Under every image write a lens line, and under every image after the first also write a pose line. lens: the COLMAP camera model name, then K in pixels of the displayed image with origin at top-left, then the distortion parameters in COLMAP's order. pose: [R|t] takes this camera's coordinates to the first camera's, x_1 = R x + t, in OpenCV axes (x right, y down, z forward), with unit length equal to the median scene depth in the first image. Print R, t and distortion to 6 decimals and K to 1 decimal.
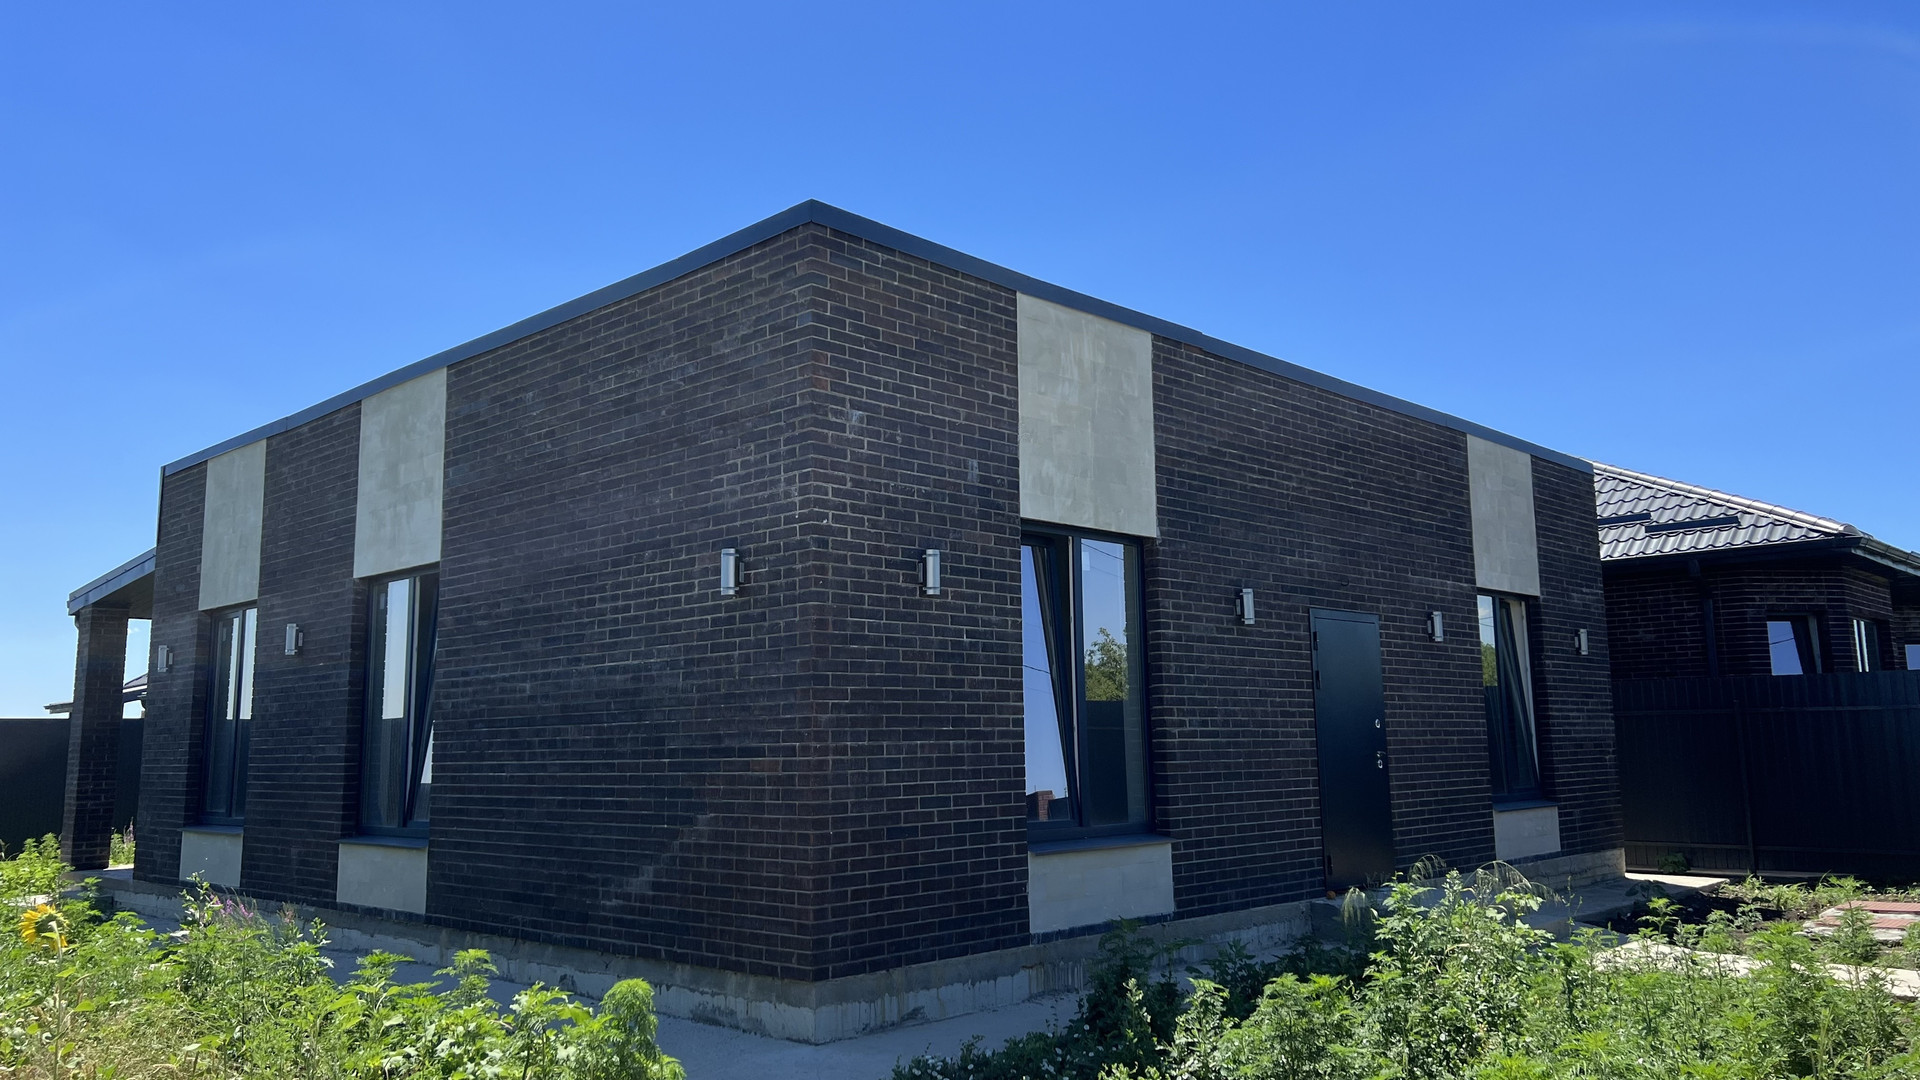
lens RADIAL K [[1446.4, 0, 962.9], [0, 1446.4, 513.9], [0, 0, 1]] dist [0.123779, -0.257242]
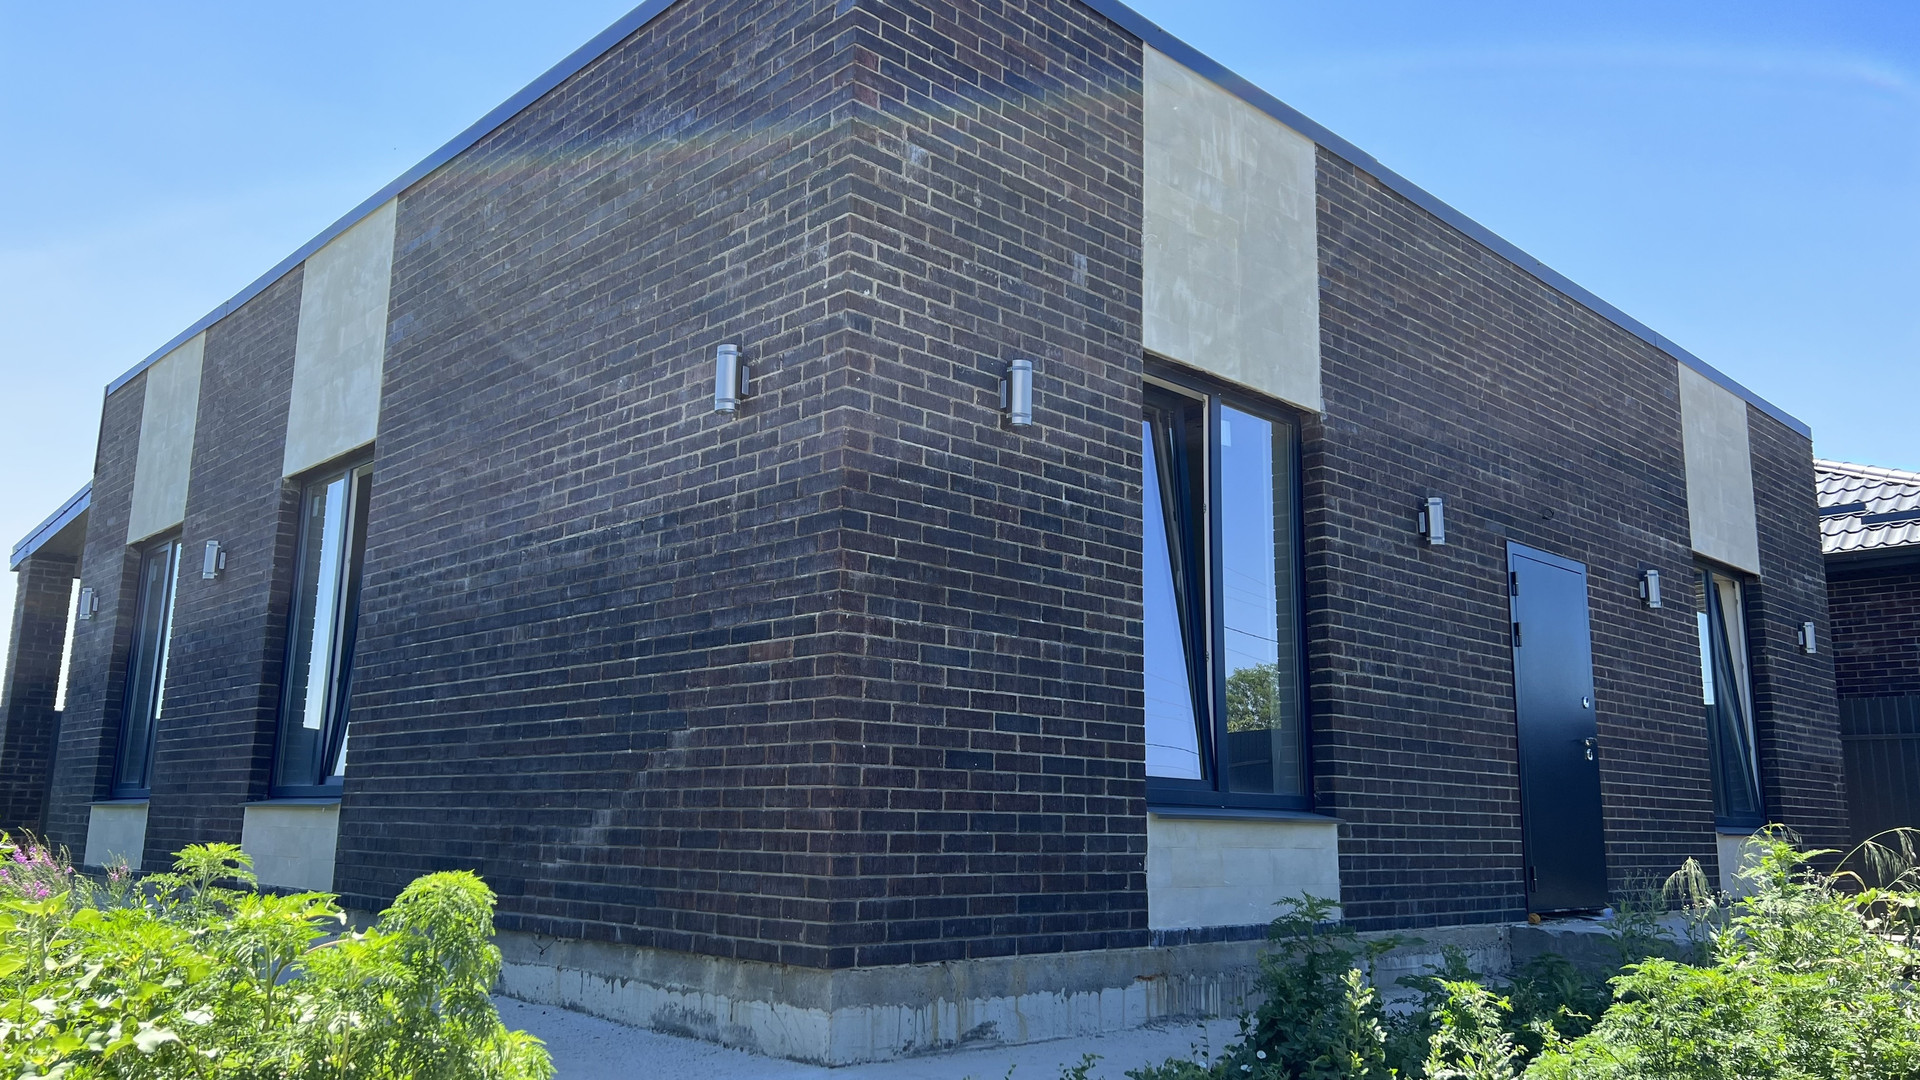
lens RADIAL K [[1437.1, 0, 952.6], [0, 1437.1, 546.7], [0, 0, 1]] dist [0.071093, -0.084557]
pose [[0.998663, 0.024357, -0.045596, -0.018831], [-0.025912, 0.999092, -0.033827, 0.124718], [0.044730, 0.034964, 0.998387, 0.289370]]
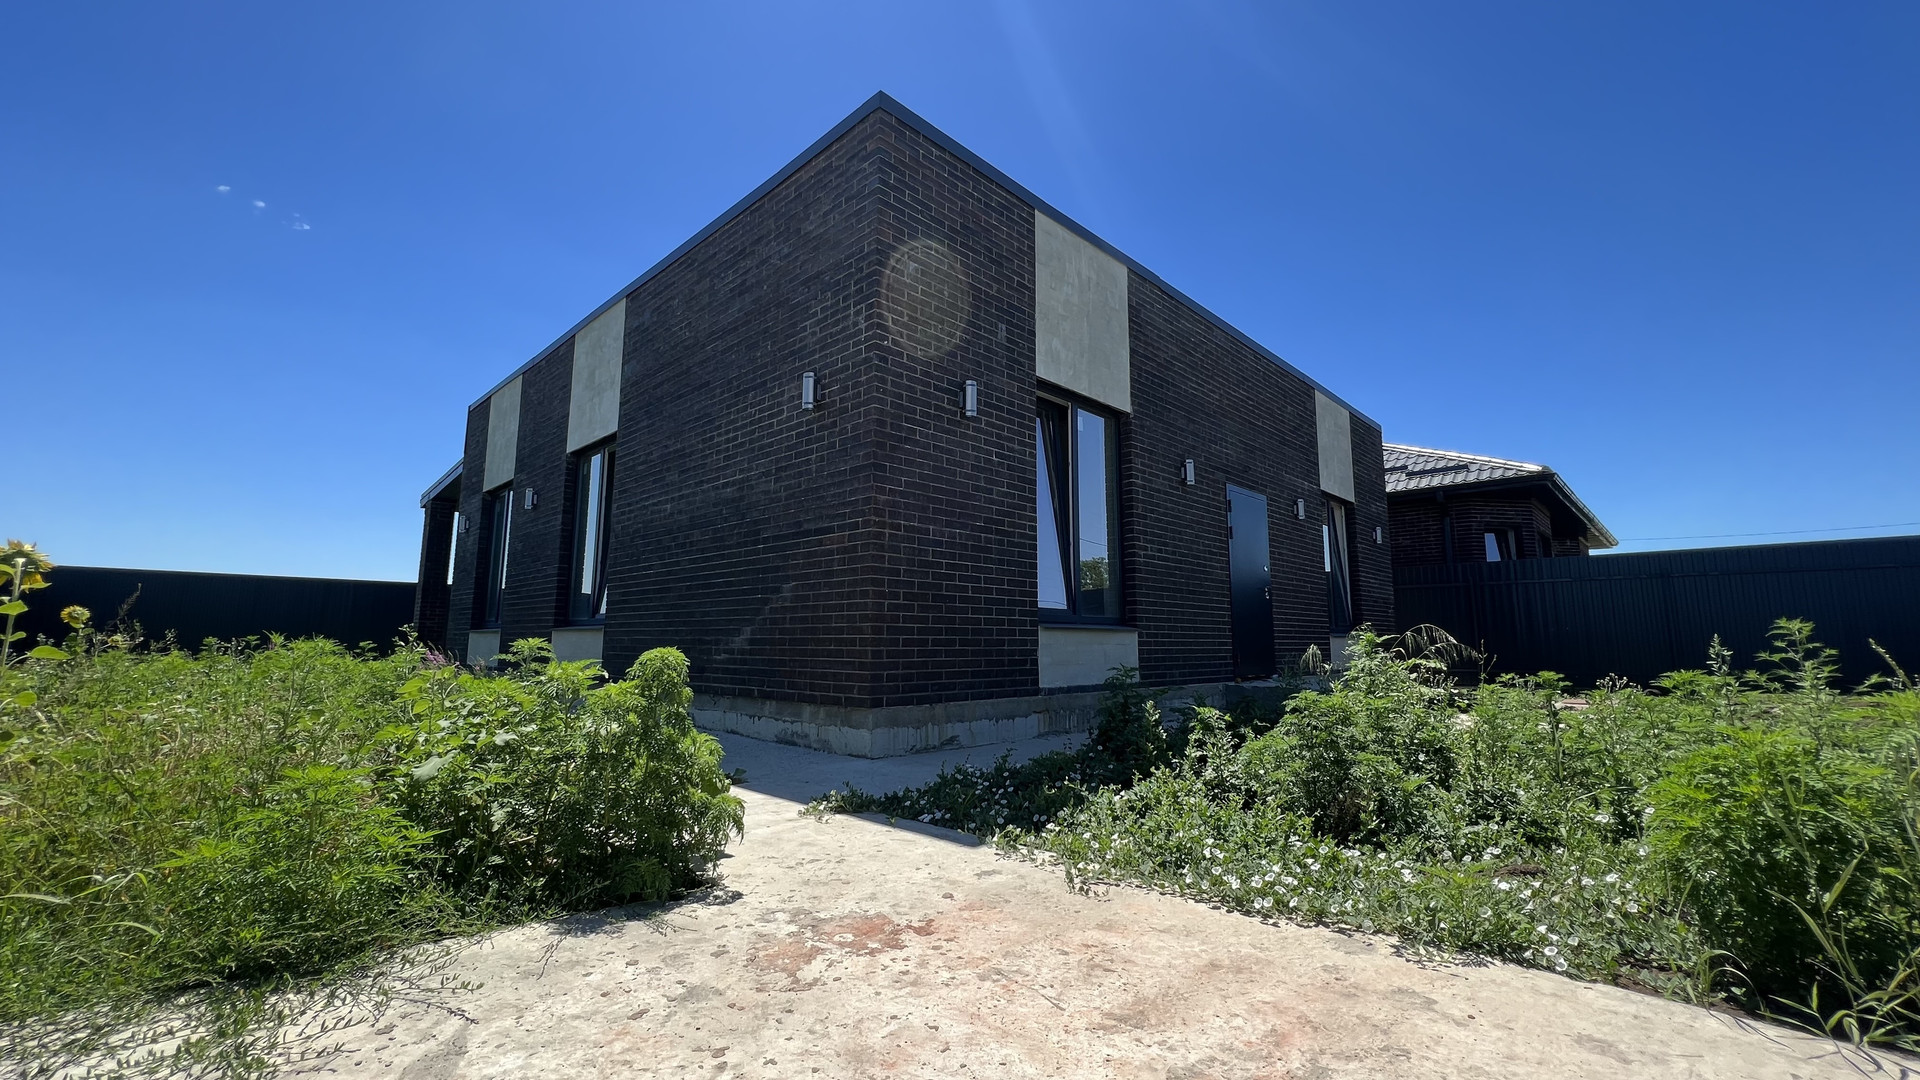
lens RADIAL K [[769.2, 0, 954.7], [0, 769.2, 536.5], [0, 0, 1]] dist [-0.002211, 0.005682]
pose [[0.999753, 0.018486, -0.012348, -0.022208], [-0.018272, 0.999686, 0.017176, 0.134973], [0.012661, -0.016946, 0.999776, 0.298611]]
